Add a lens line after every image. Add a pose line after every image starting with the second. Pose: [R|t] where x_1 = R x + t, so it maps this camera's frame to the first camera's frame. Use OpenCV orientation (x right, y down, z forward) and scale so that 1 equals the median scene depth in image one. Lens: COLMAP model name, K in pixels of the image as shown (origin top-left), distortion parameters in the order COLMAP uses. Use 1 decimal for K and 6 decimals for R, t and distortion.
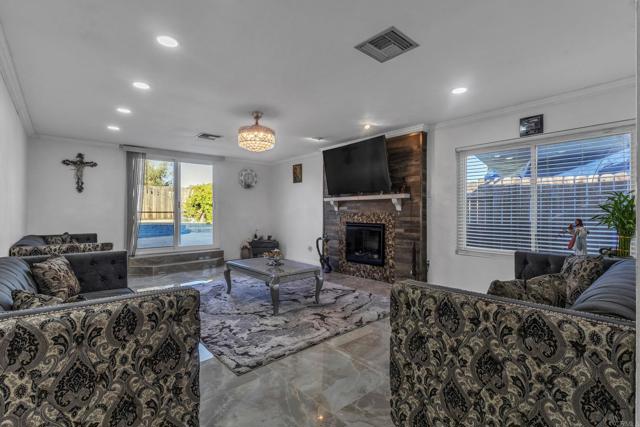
lens RADIAL K [[299.5, 0, 320.3], [0, 299.5, 218.1], [0, 0, 1]] dist [-0.003295, -0.000459]
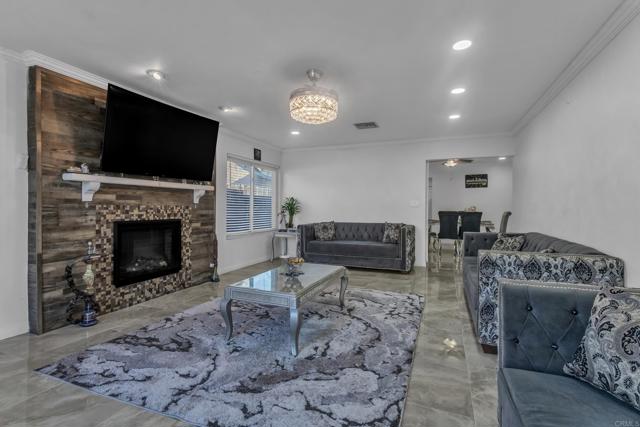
lens RADIAL K [[289.9, 0, 329.2], [0, 289.9, 207.2], [0, 0, 1]] dist [0.004190, 0.000324]
pose [[-0.457639, -0.002908, 0.889133, -0.692591], [0.009576, 0.999921, 0.008199, -0.016221], [-0.889086, 0.012267, -0.457575, 1.019074]]
